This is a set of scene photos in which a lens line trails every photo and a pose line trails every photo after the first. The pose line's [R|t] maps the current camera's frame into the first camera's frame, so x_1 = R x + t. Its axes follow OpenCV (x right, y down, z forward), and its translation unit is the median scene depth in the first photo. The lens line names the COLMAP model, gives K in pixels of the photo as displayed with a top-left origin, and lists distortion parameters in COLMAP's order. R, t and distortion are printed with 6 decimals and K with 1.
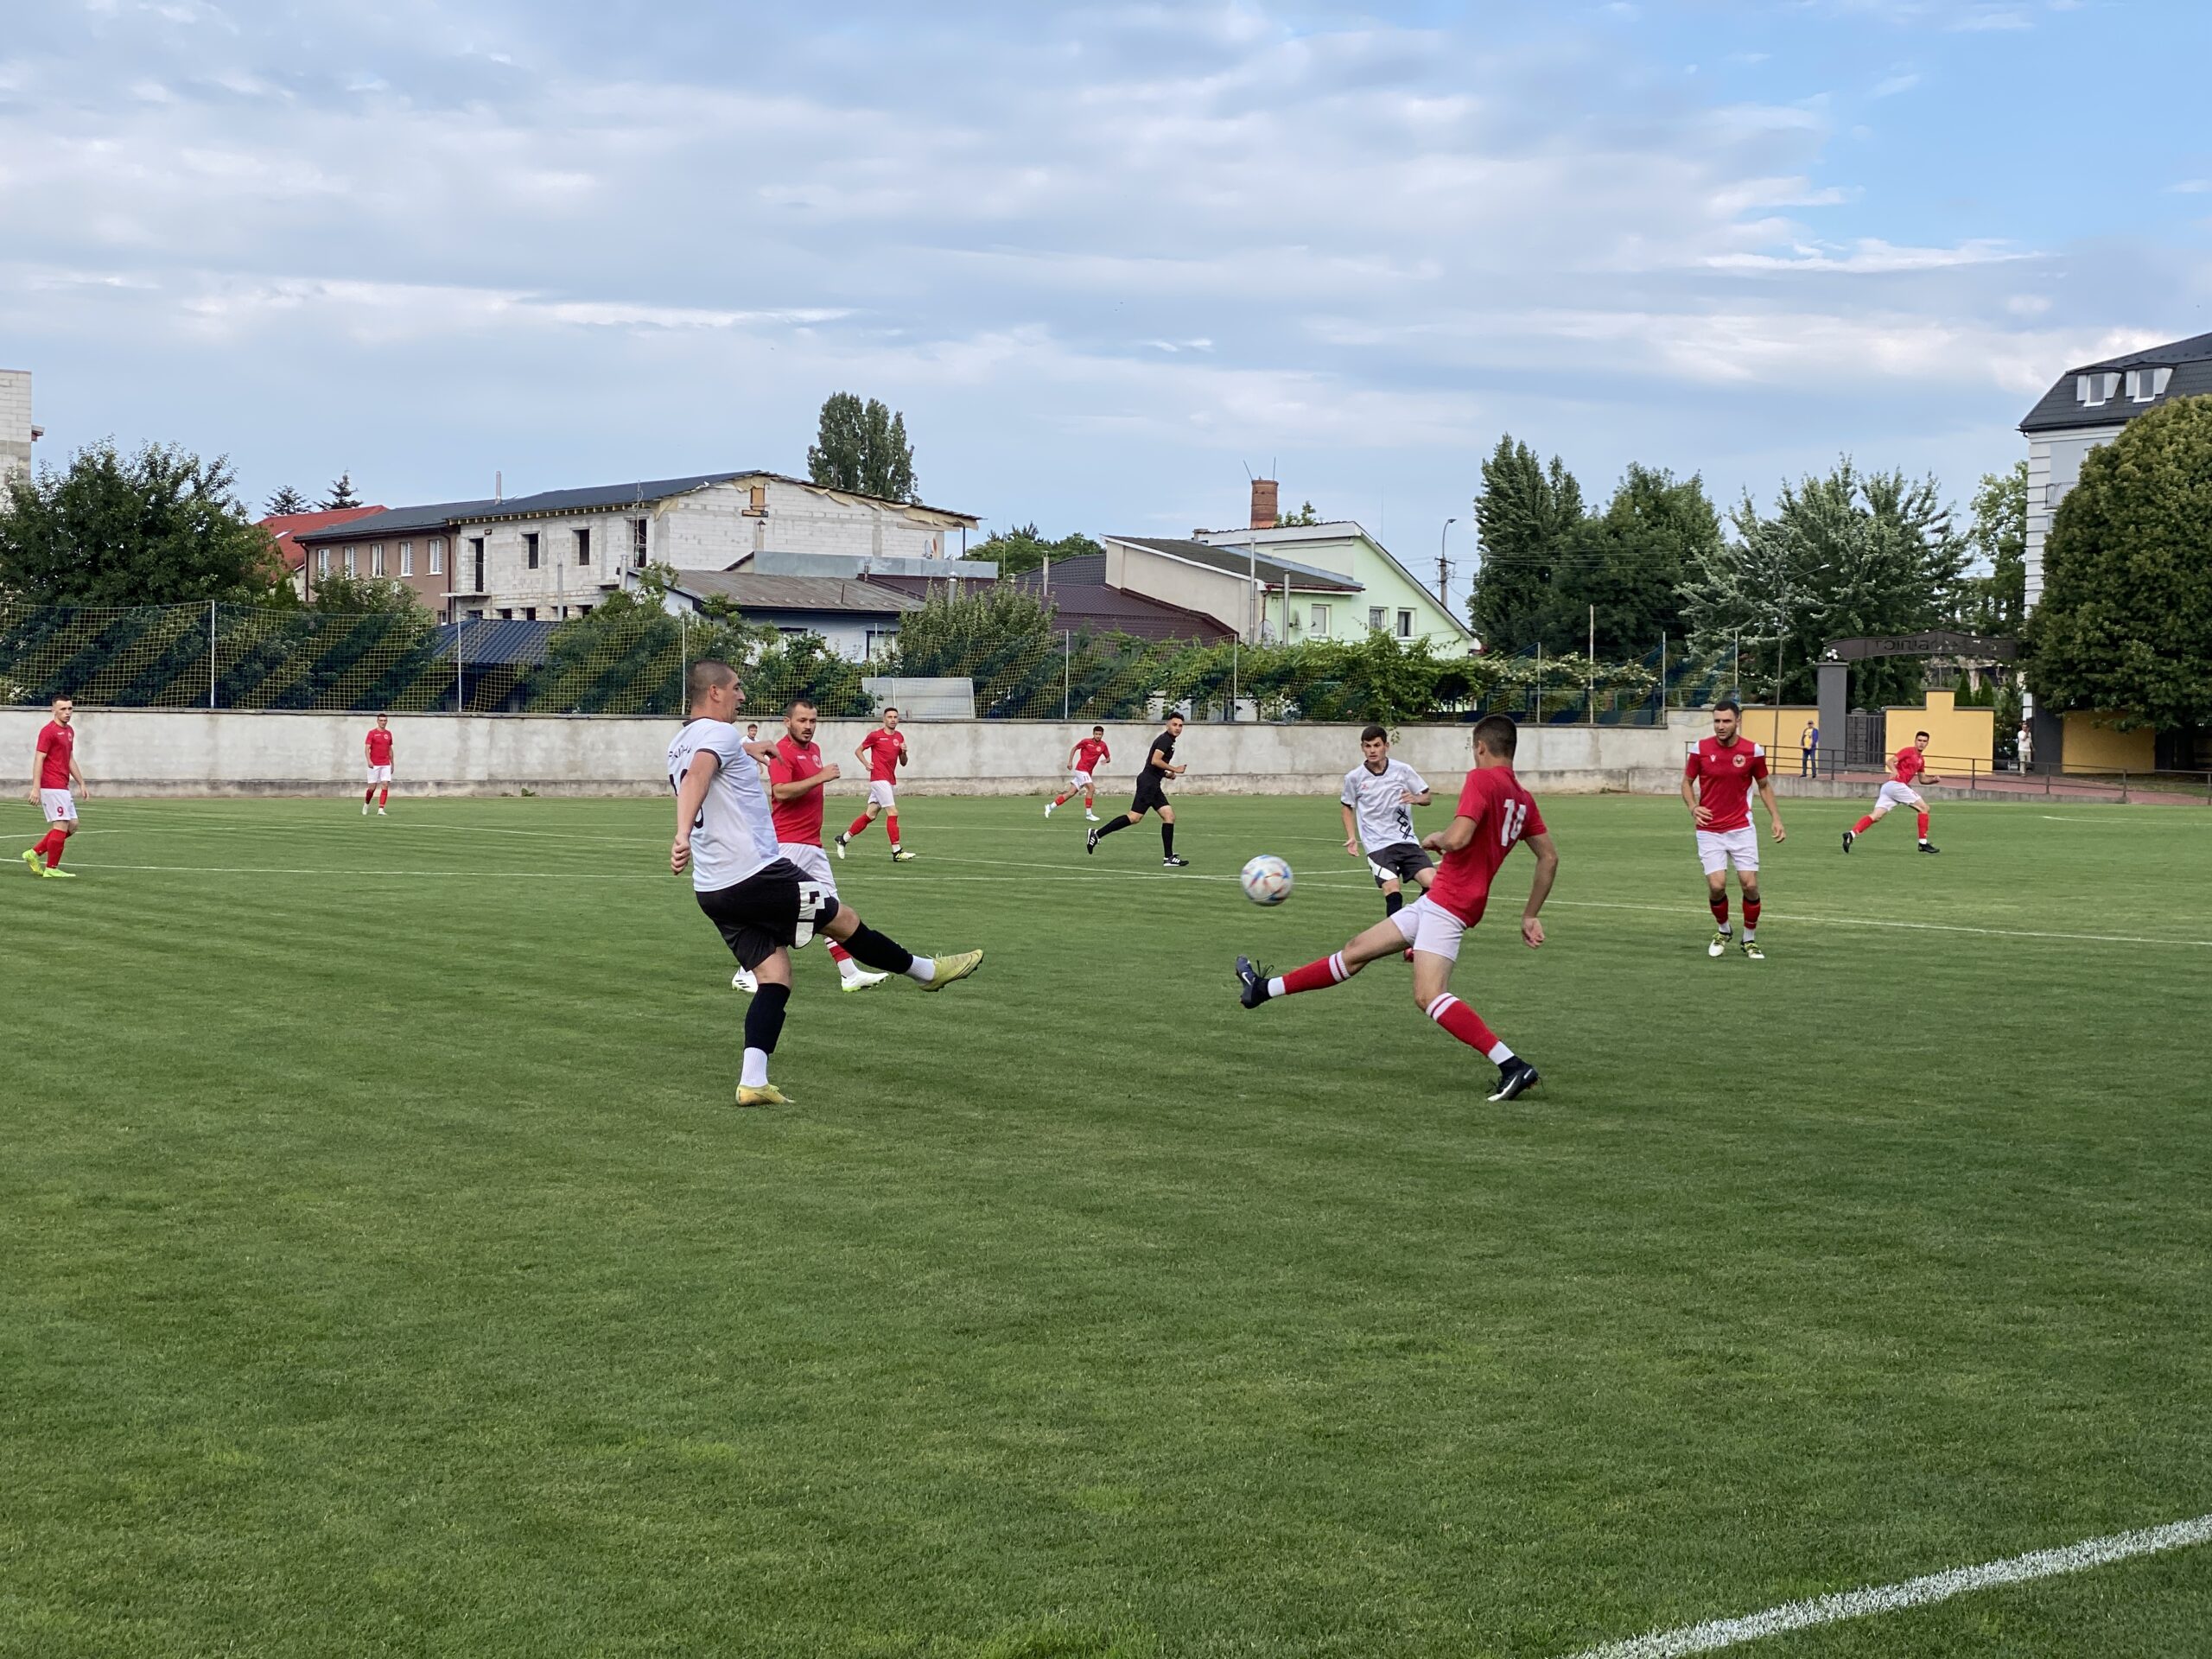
lens RADIAL K [[3302.7, 0, 1145.8], [0, 3302.7, 868.0], [0, 0, 1]] dist [0.125793, 0.000000]
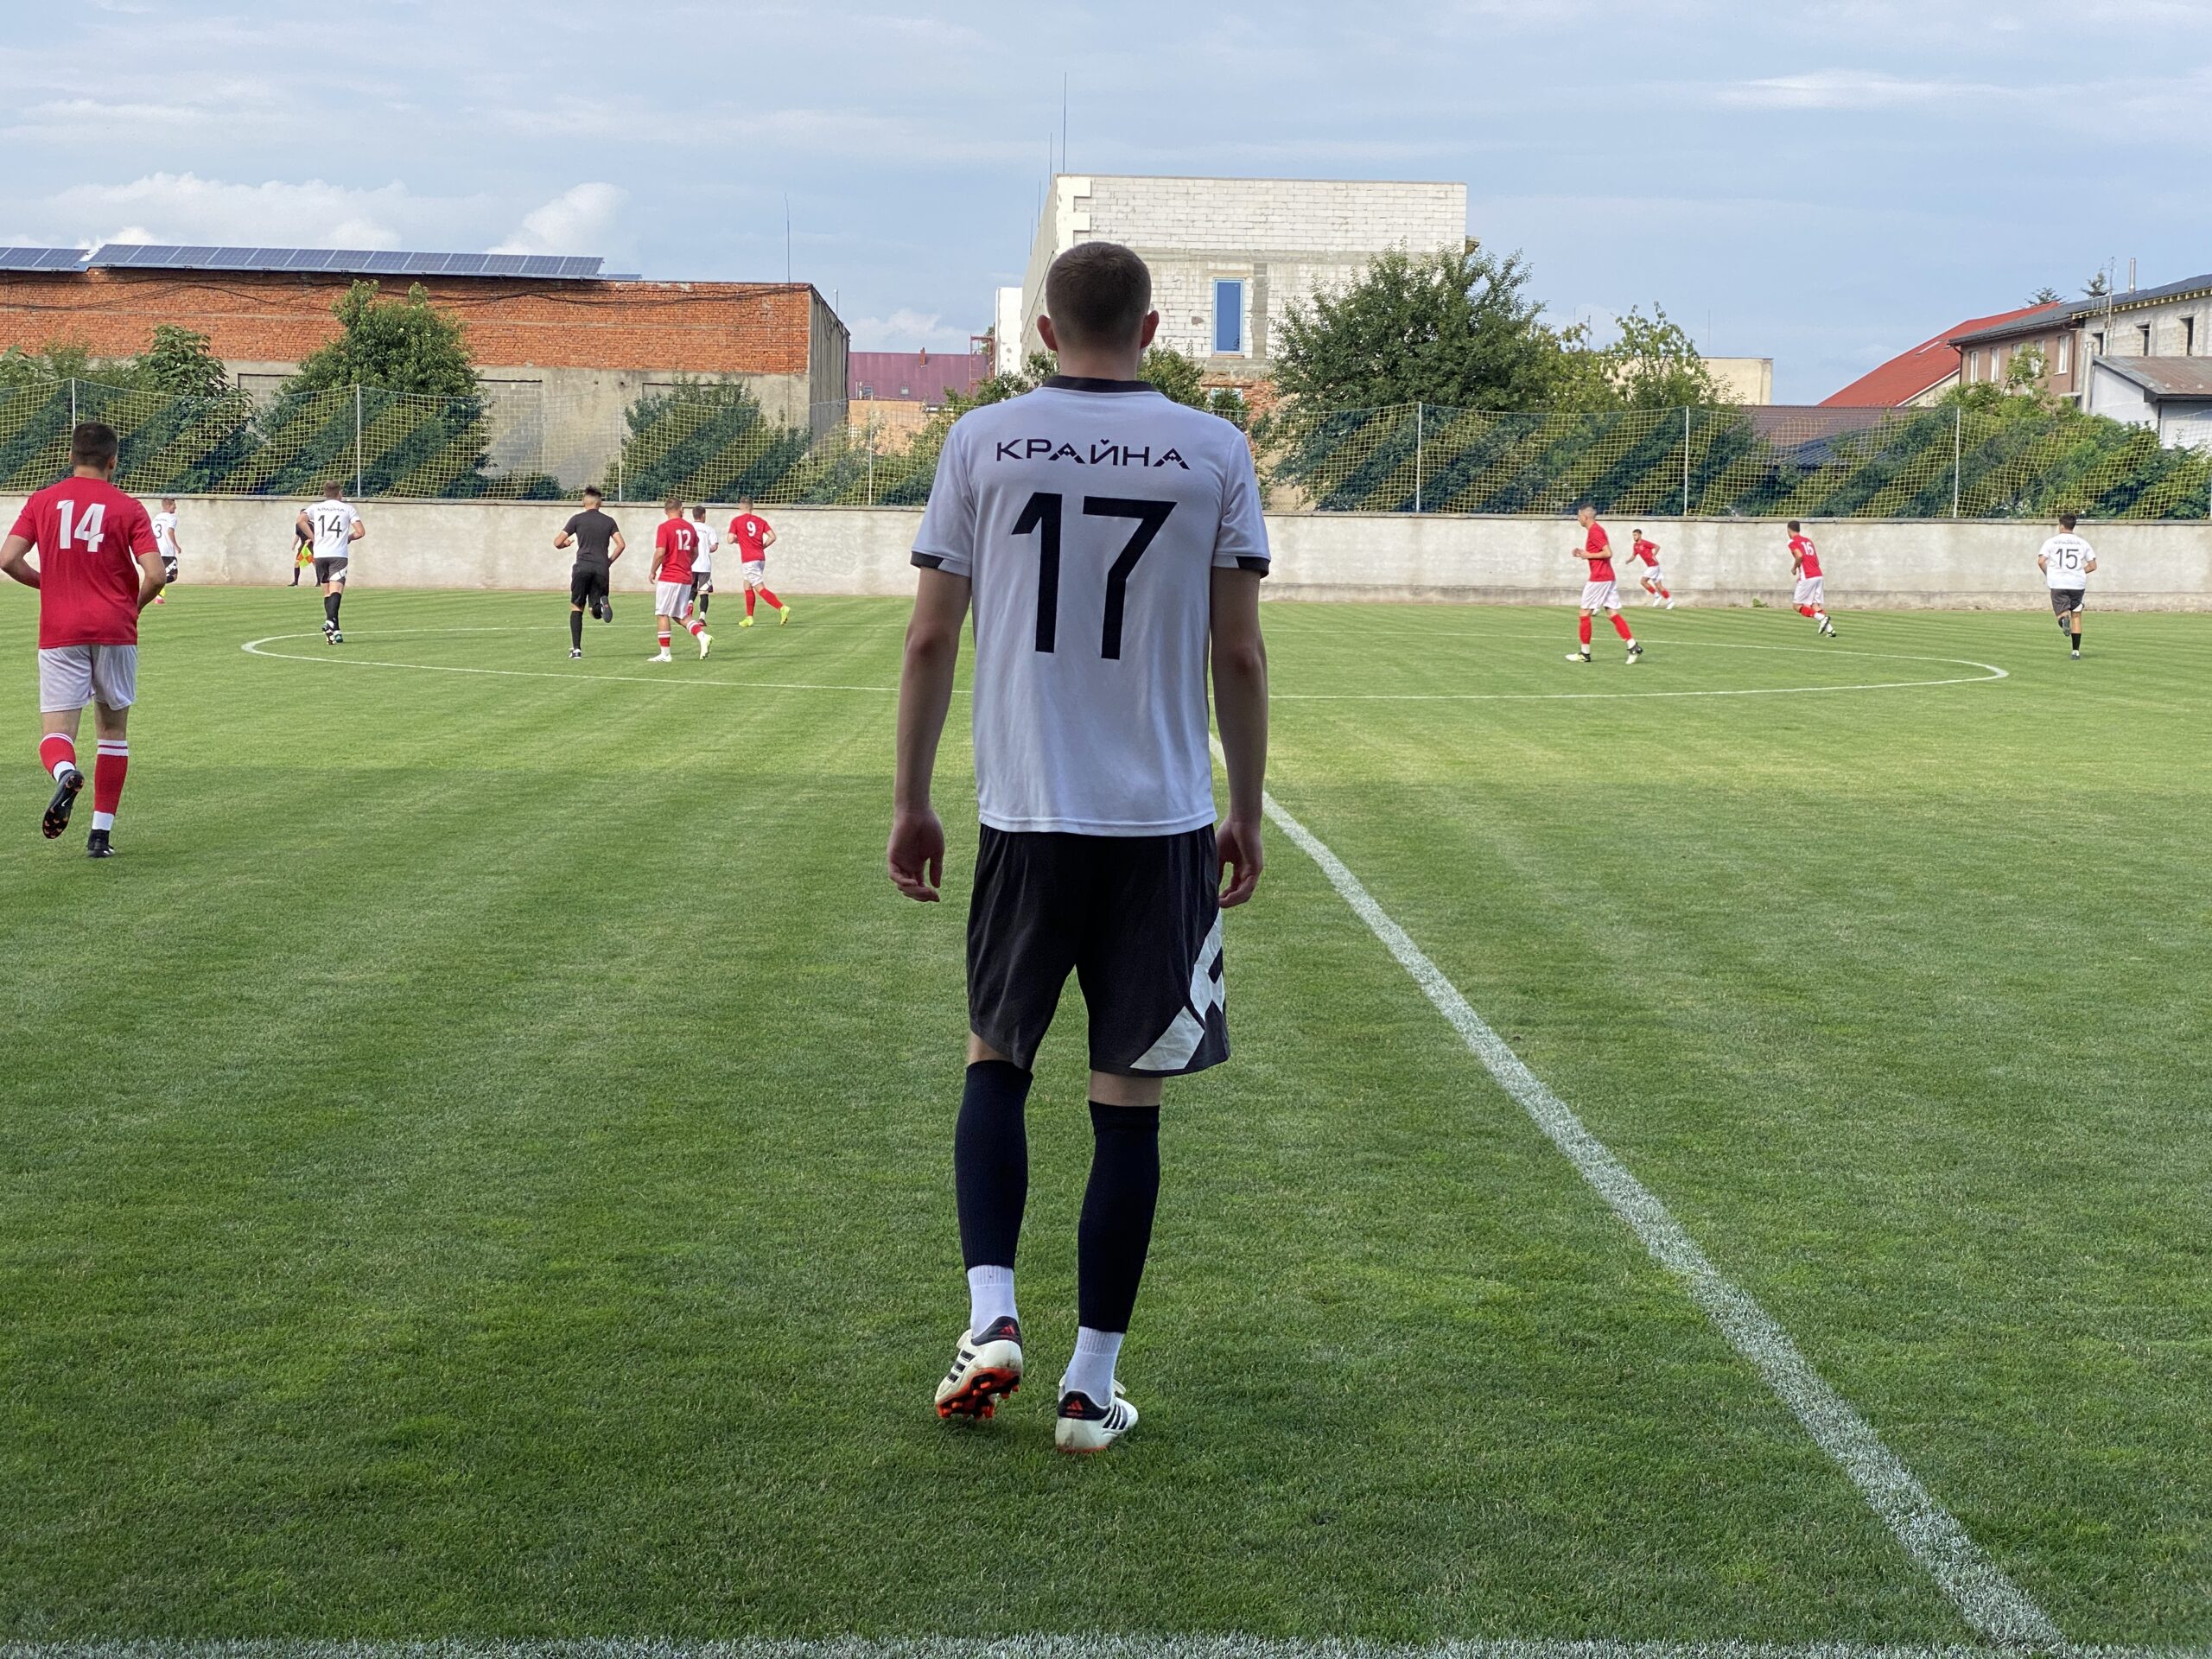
lens RADIAL K [[3302.7, 0, 1107.0], [0, 3302.7, 774.6], [0, 0, 1]] dist [0.125793, 0.000000]
pose [[0.822927, 0.045173, -0.566348, 0.146759], [-0.030103, 0.998901, 0.035933, -0.002175], [0.567349, -0.012522, 0.823383, 0.105849]]
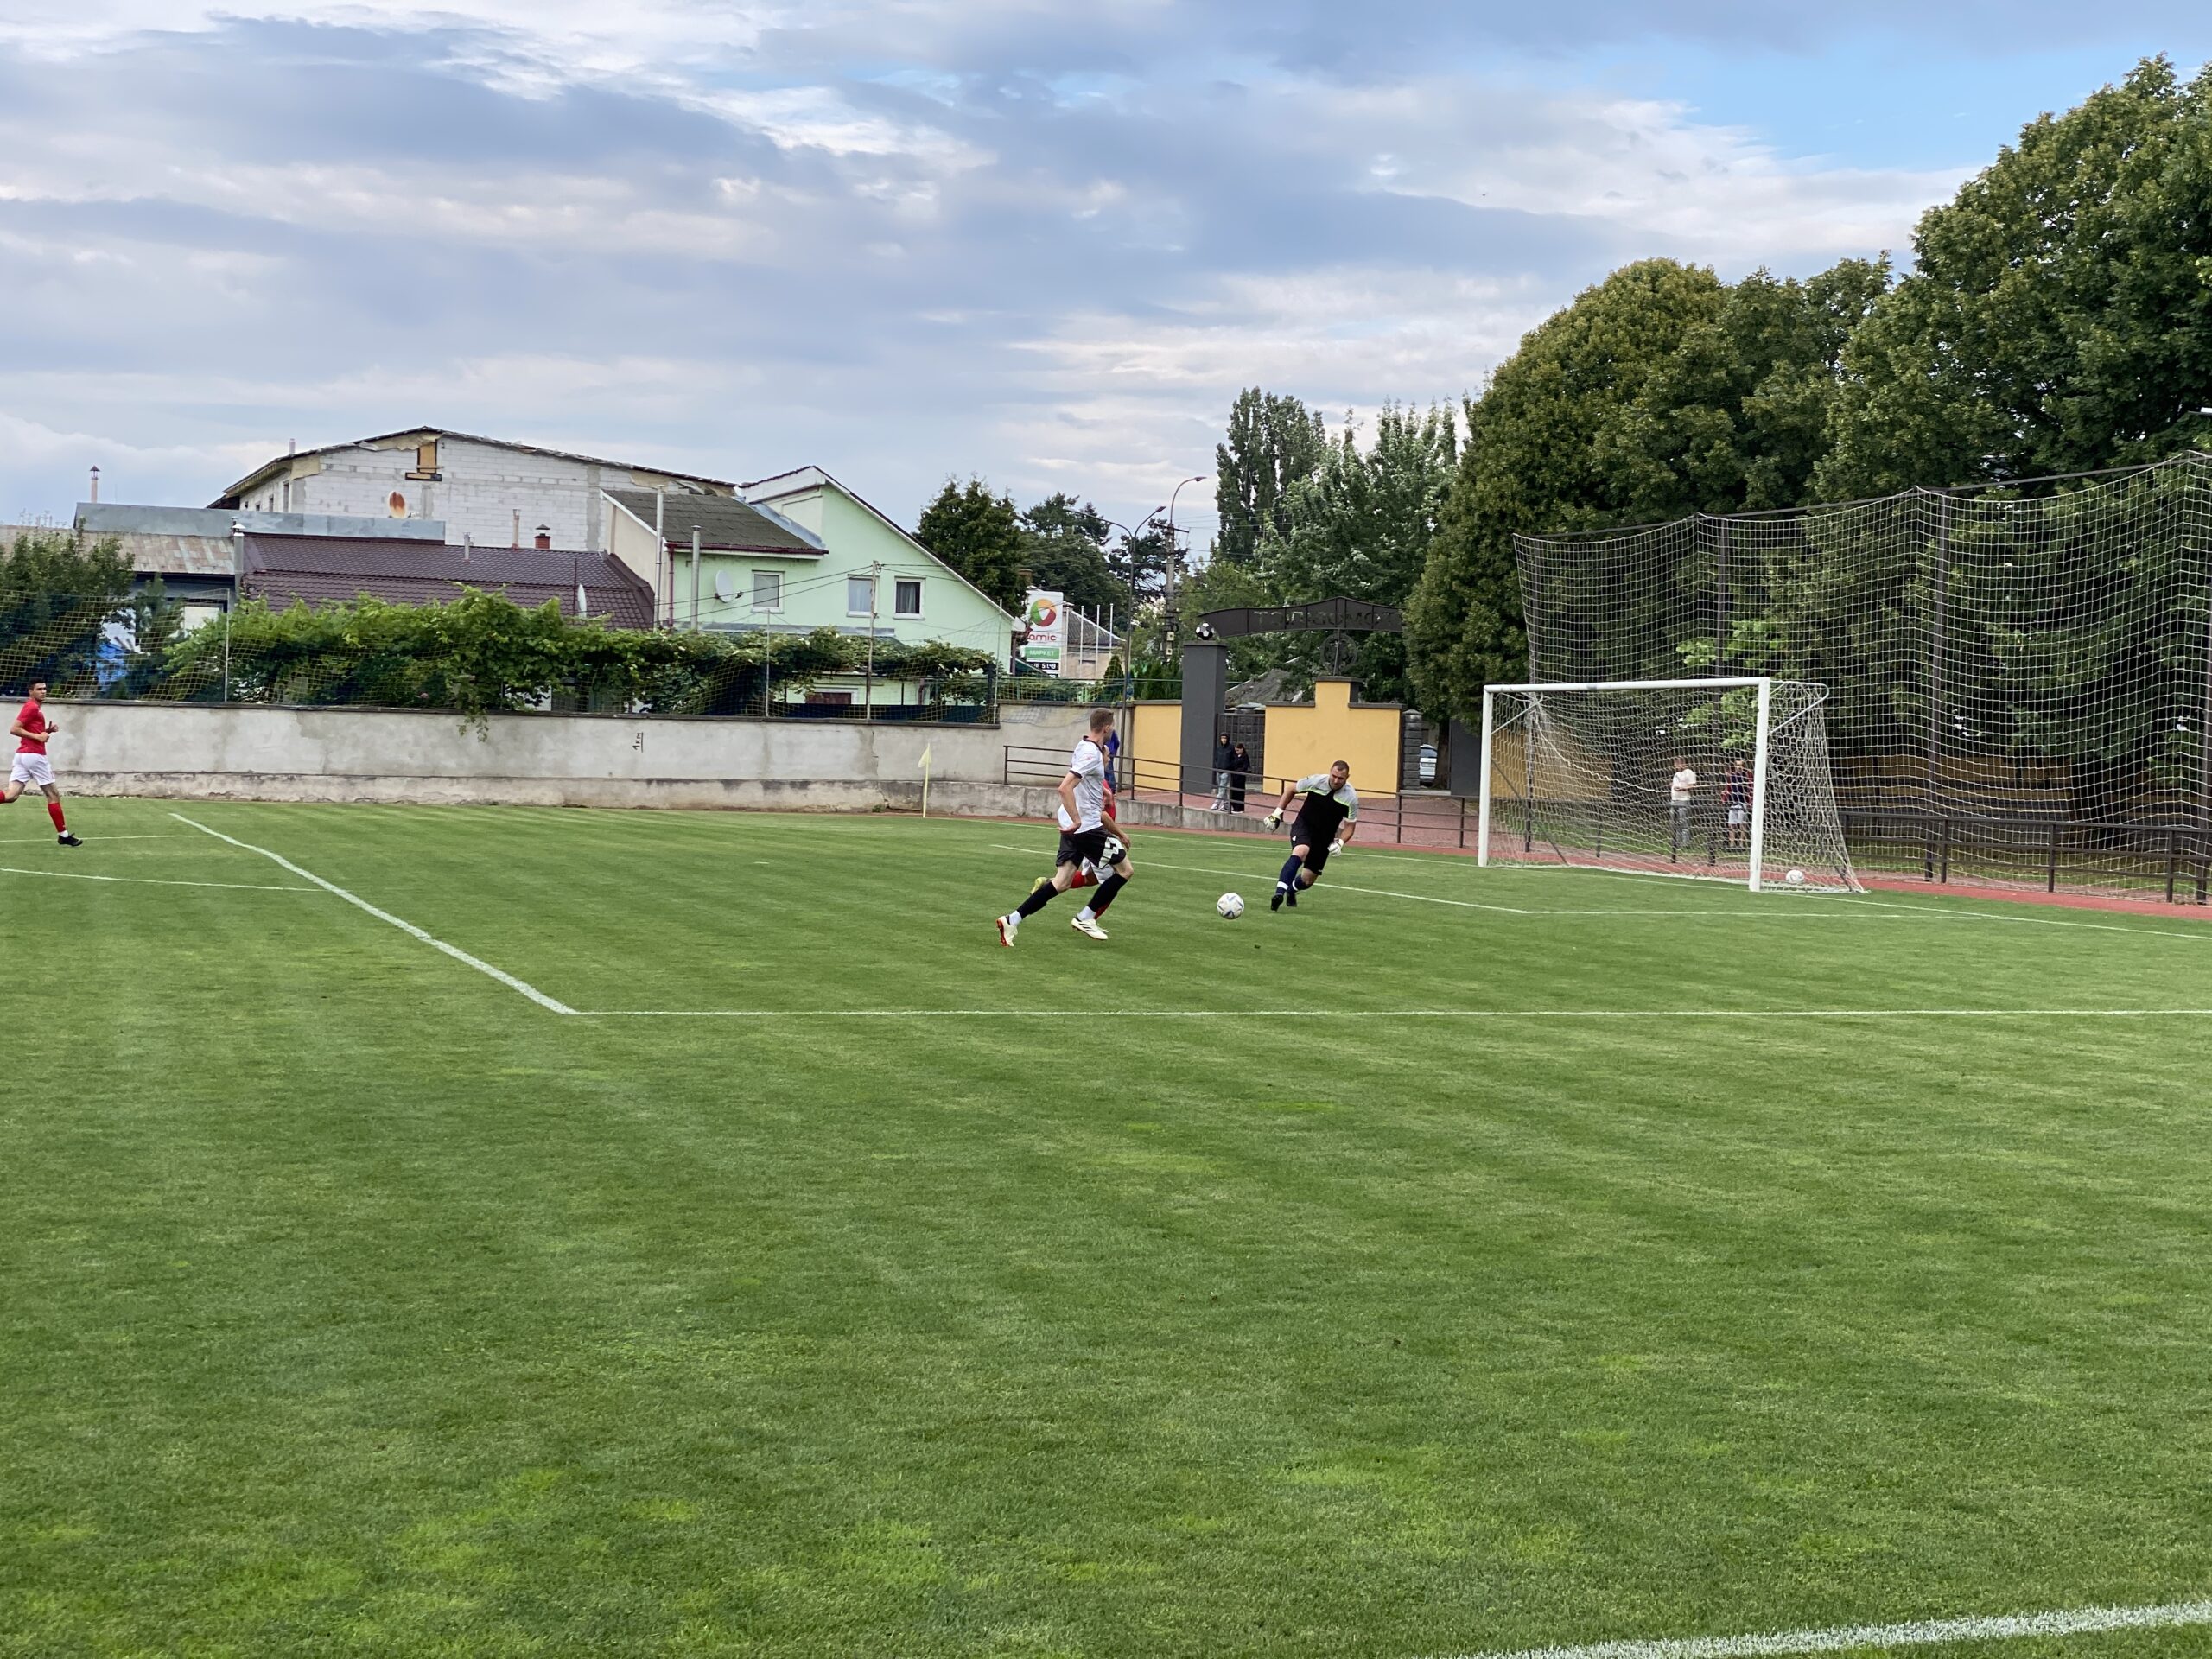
lens RADIAL K [[3302.7, 0, 1110.5], [0, 3302.7, 849.5], [0, 0, 1]] dist [0.125793, 0.000000]
pose [[0.952330, 0.024151, -0.304112, 0.413151], [-0.029023, 0.999513, -0.011507, -0.007037], [0.303686, 0.019785, 0.952567, 0.302023]]
